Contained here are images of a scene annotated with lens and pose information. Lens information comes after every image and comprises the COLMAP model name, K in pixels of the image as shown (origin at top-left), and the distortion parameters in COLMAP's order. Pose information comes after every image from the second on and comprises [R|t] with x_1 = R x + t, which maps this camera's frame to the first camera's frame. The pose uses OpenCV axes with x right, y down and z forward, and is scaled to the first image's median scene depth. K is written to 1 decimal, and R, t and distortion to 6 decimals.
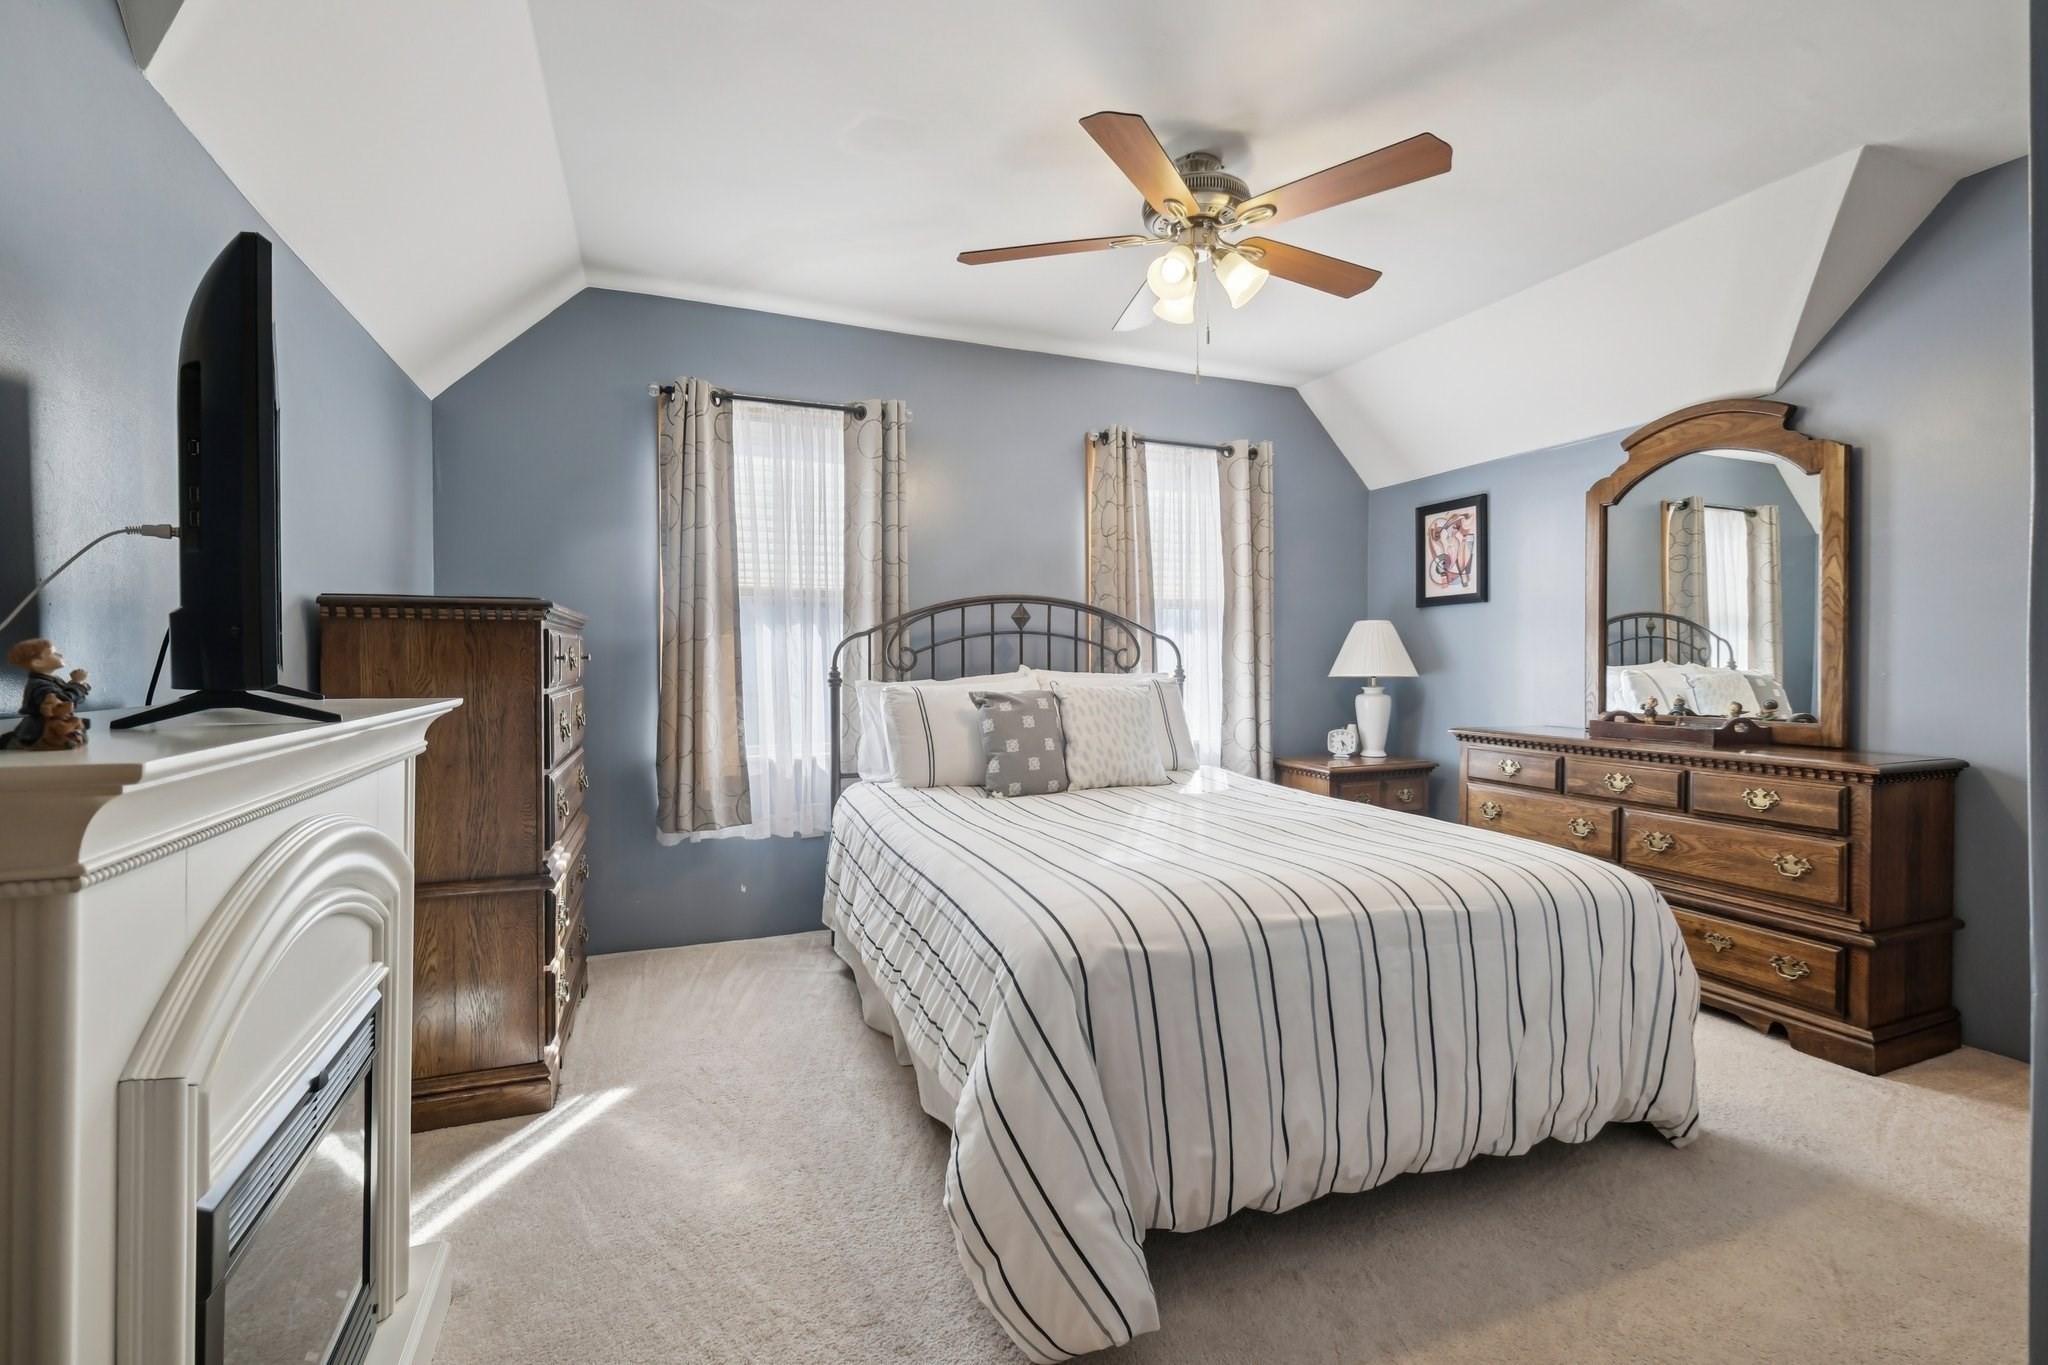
lens RADIAL K [[895.3, 0, 1032.2], [0, 895.3, 668.7], [0, 0, 1]] dist [-0.002726, 0.000269]
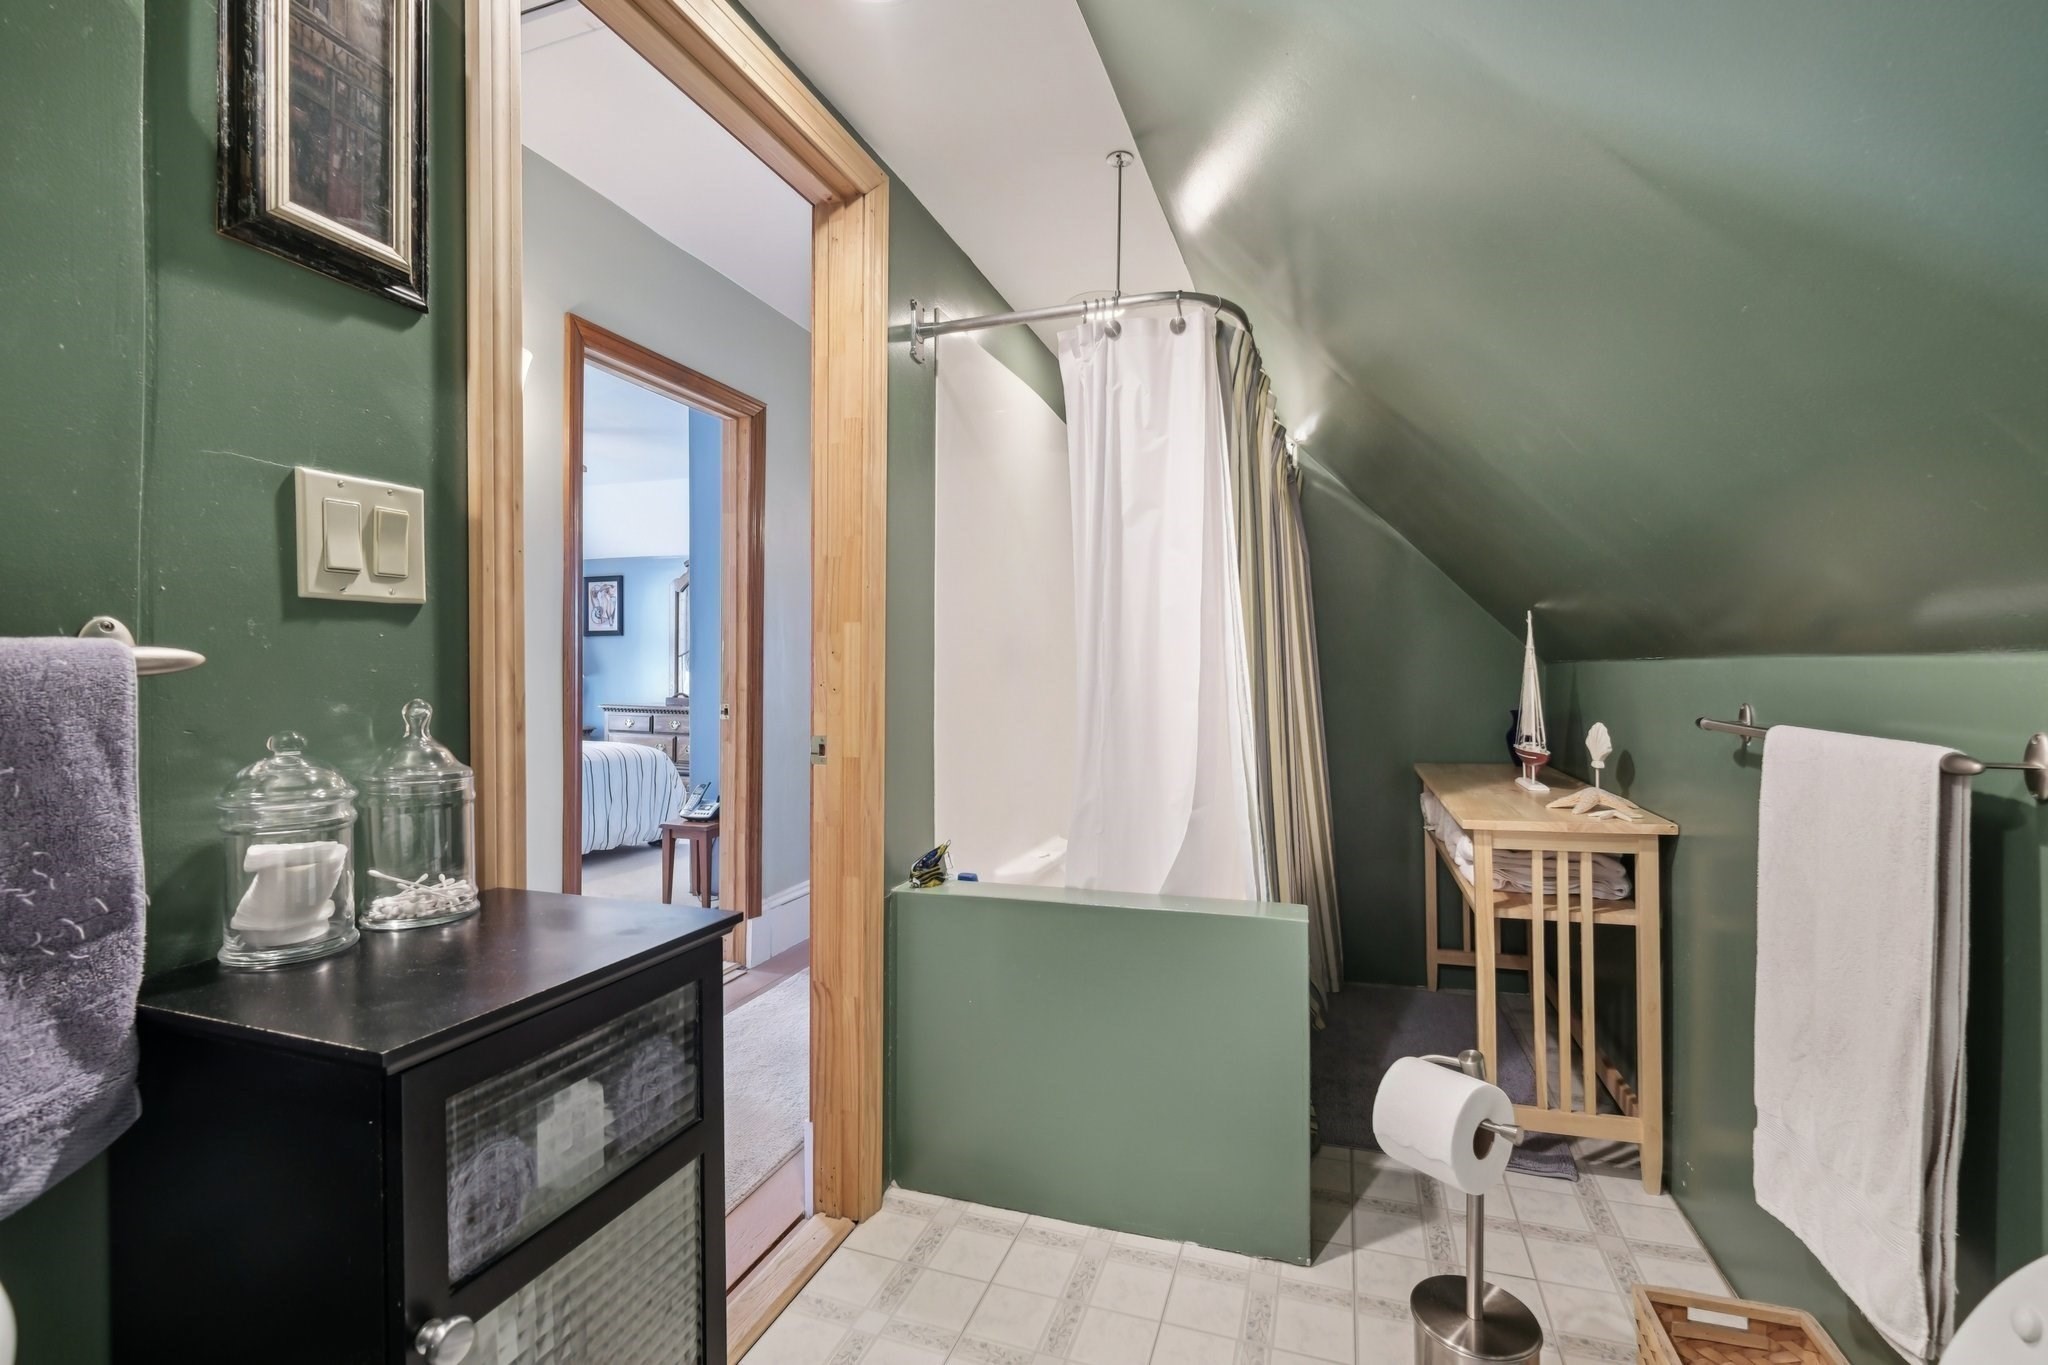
lens RADIAL K [[895.3, 0, 1036.6], [0, 895.3, 674.2], [0, 0, 1]] dist [-0.002726, 0.000269]
pose [[0.657477, 0.003020, 0.753469, -0.370174], [-0.001571, 0.999995, -0.002637, 0.007901], [-0.753473, 0.000550, 0.657478, -0.999897]]
